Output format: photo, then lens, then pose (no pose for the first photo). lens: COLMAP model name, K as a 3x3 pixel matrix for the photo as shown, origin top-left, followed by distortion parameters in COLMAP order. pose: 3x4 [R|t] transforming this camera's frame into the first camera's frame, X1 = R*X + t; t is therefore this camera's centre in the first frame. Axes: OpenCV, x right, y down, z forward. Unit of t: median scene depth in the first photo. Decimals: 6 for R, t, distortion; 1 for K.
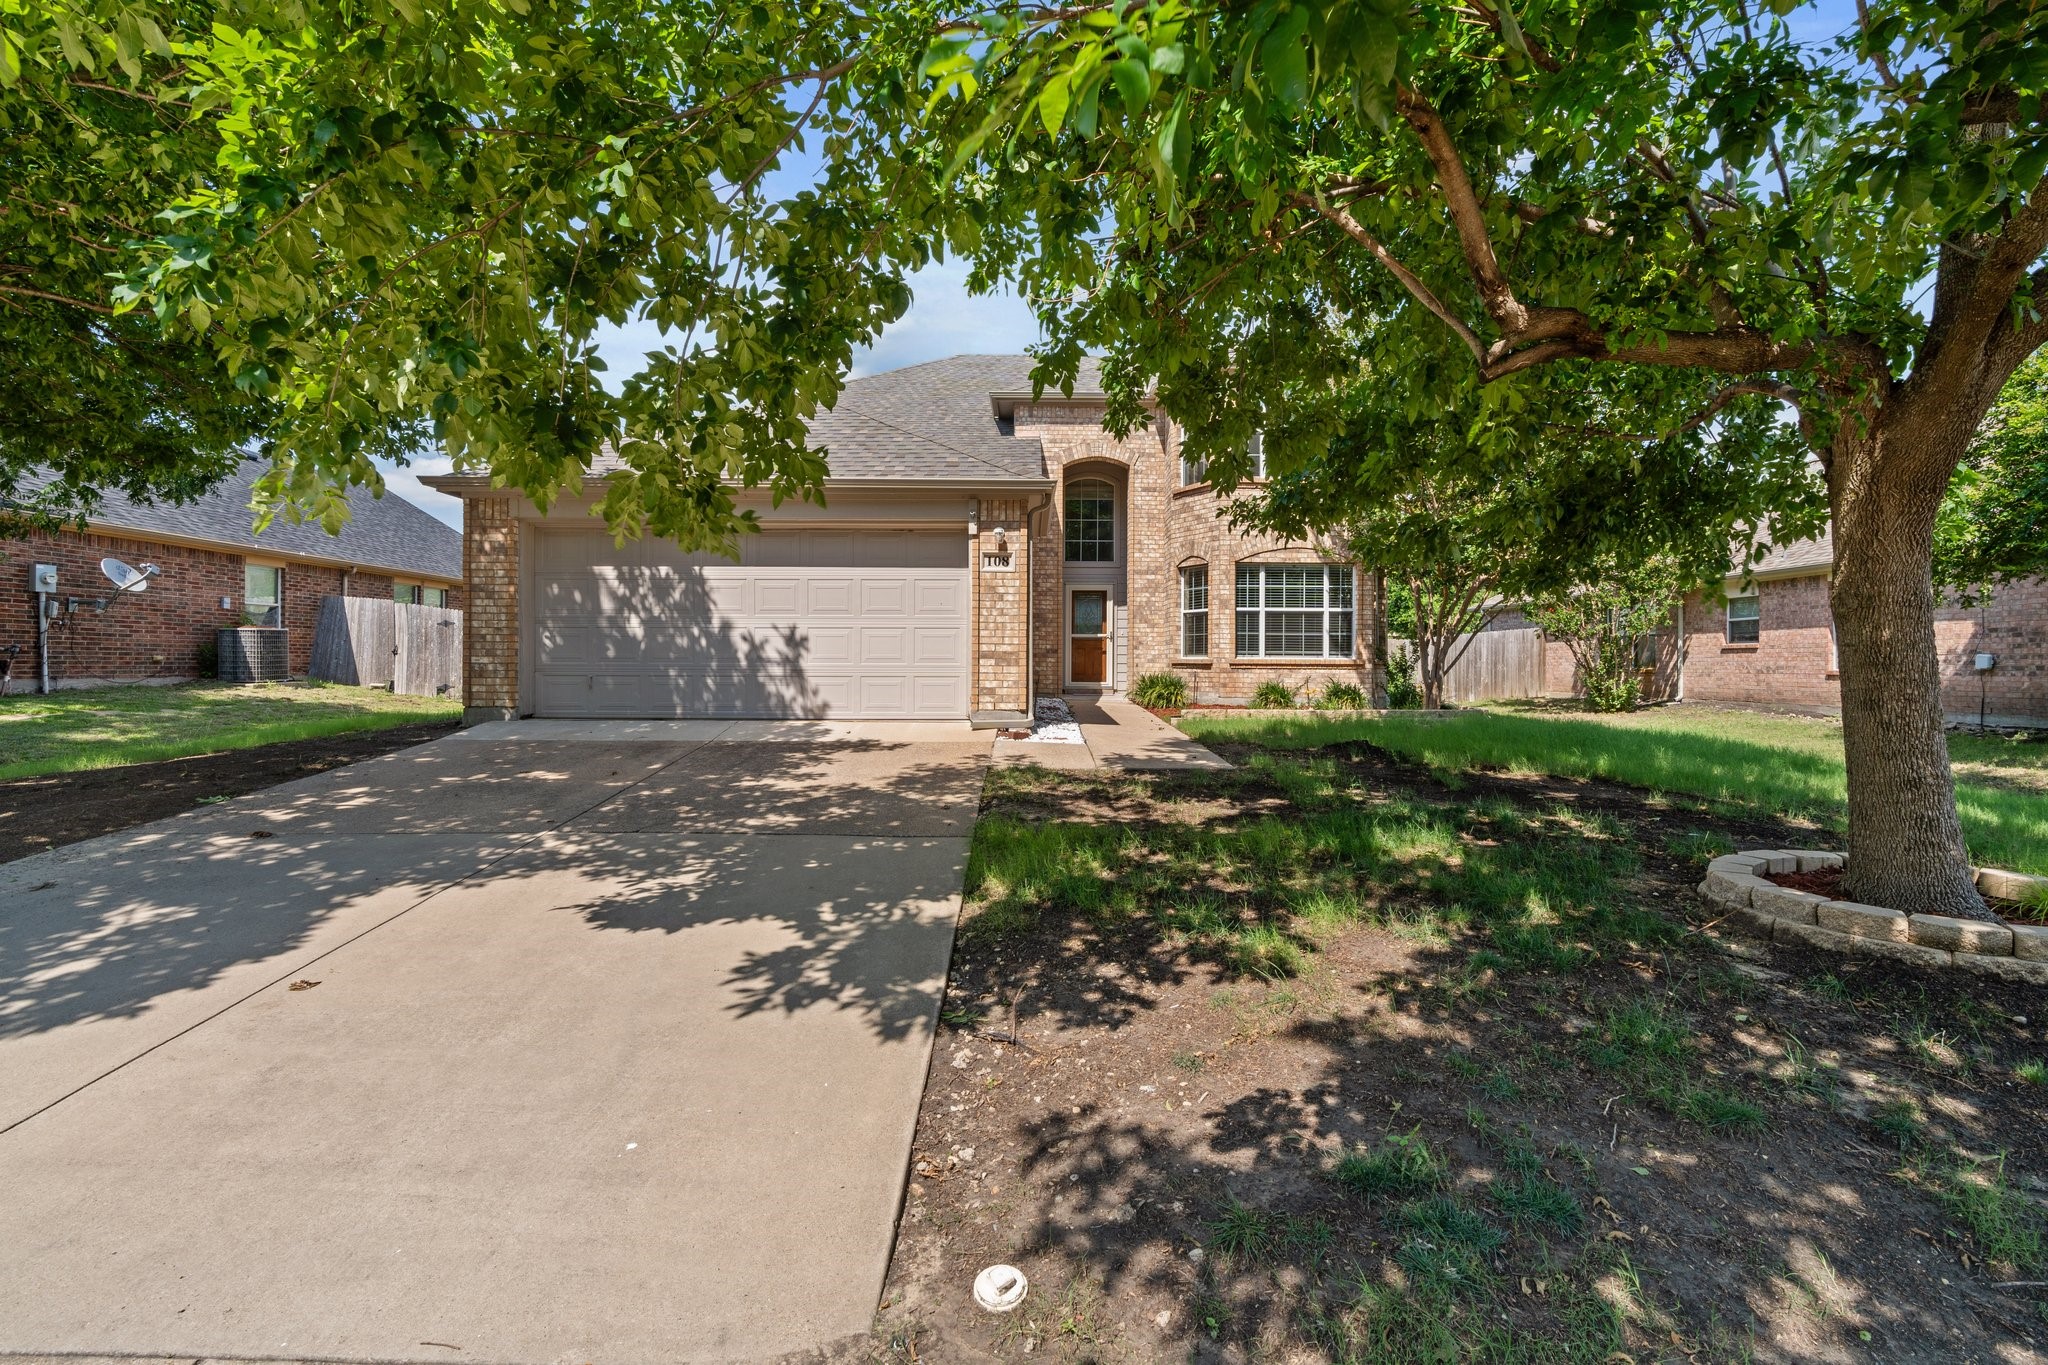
lens RADIAL K [[930.8, 0, 1027.4], [0, 930.8, 675.1], [0, 0, 1]] dist [-0.003573, -0.000671]
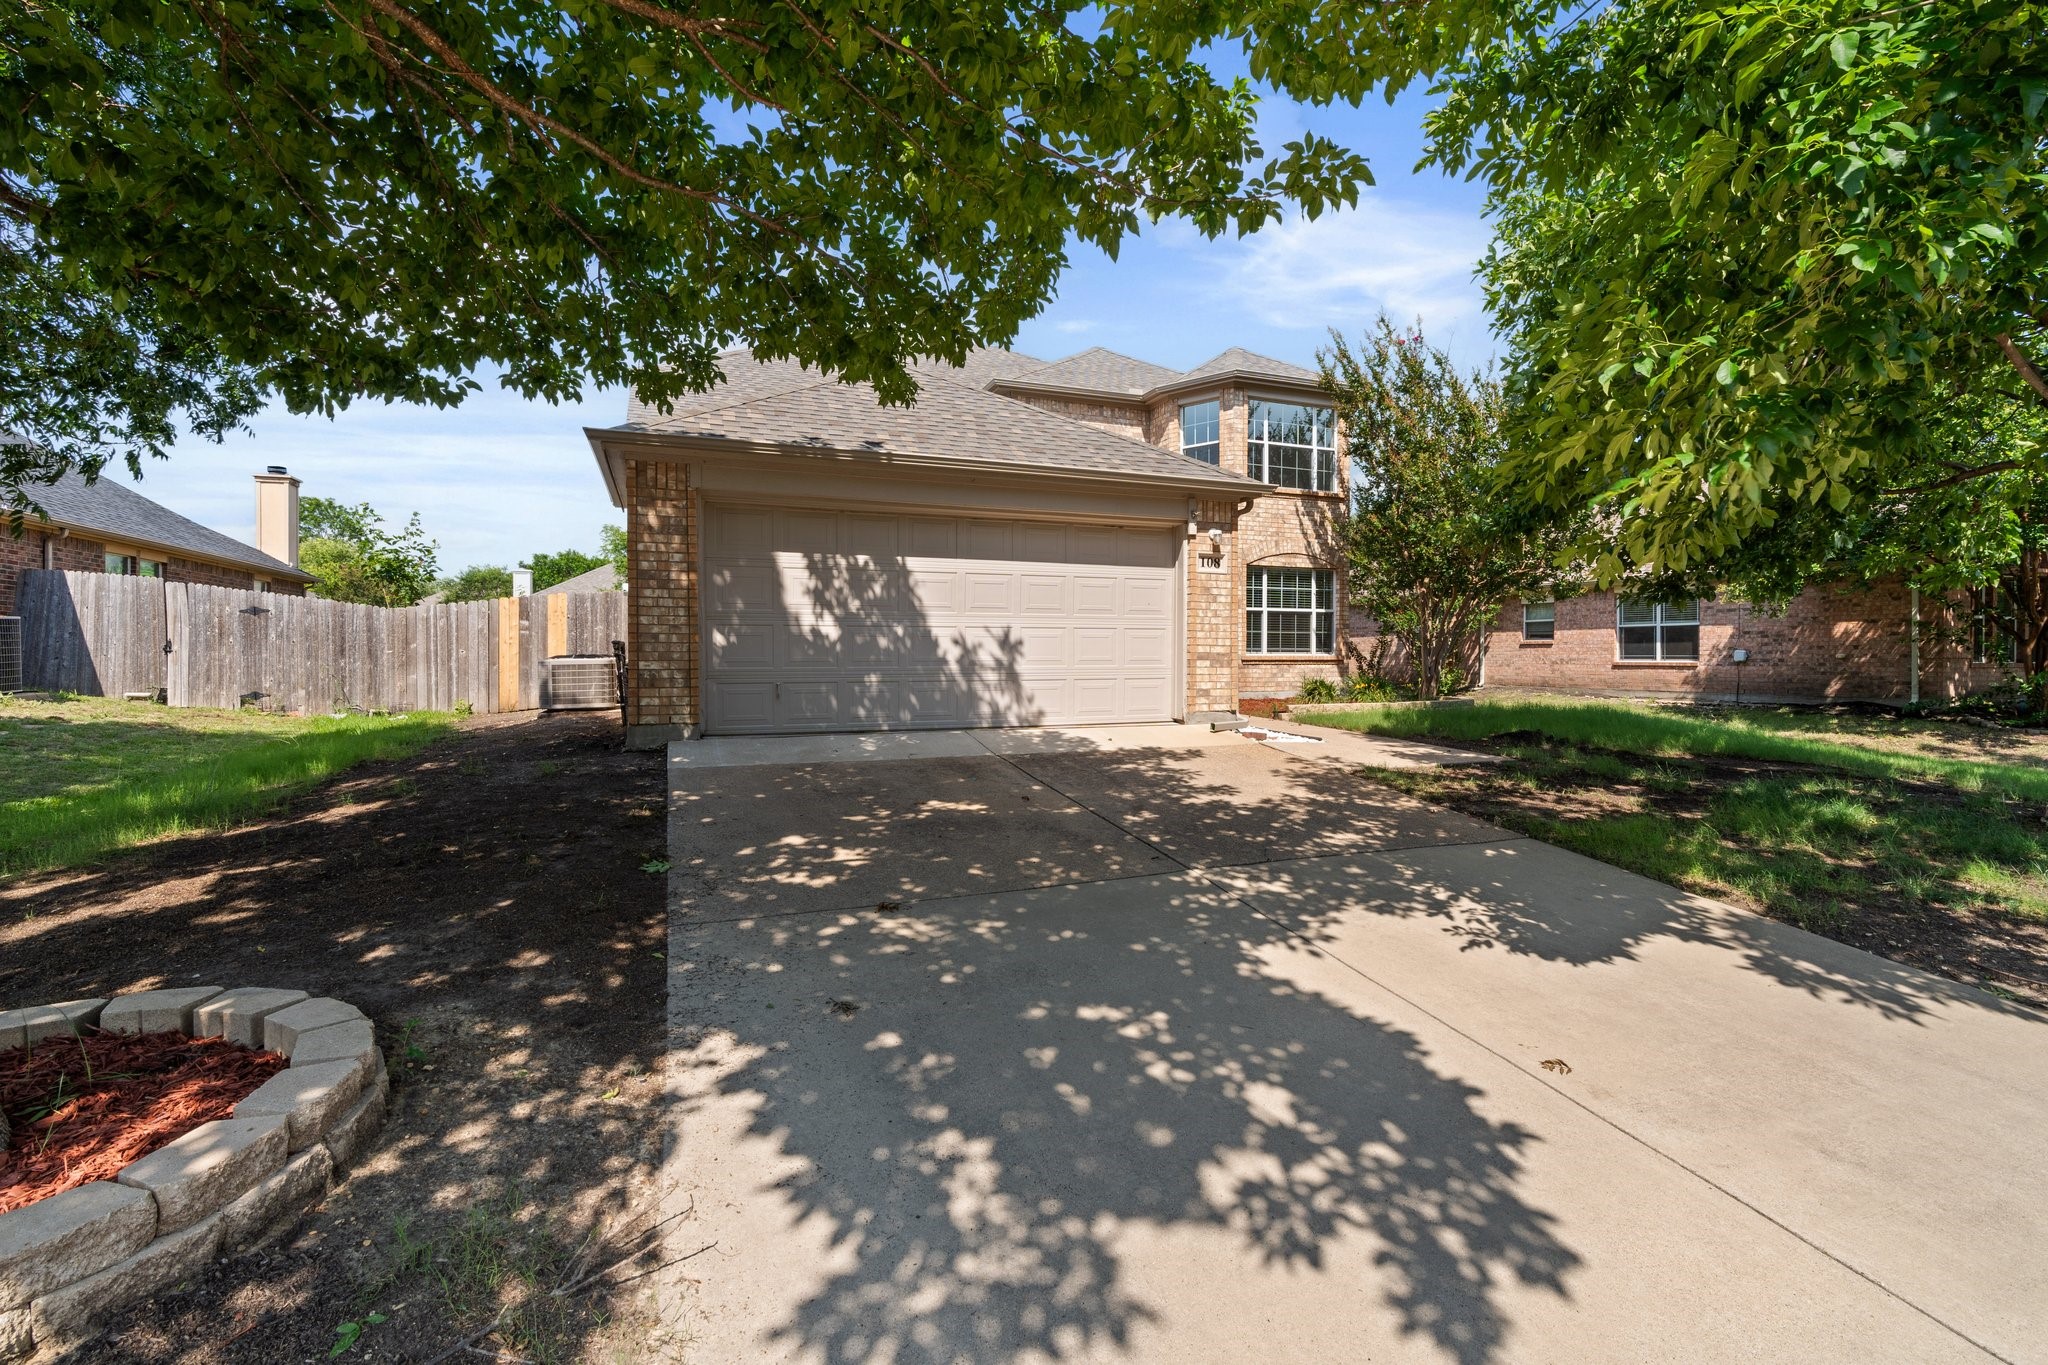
lens RADIAL K [[930.8, 0, 1026.6], [0, 930.8, 680.7], [0, 0, 1]] dist [-0.003573, -0.000671]
pose [[0.930758, -0.014310, 0.365357, -0.565596], [0.007369, 0.999765, 0.020385, -0.017128], [-0.365563, -0.016281, 0.930644, 0.138911]]
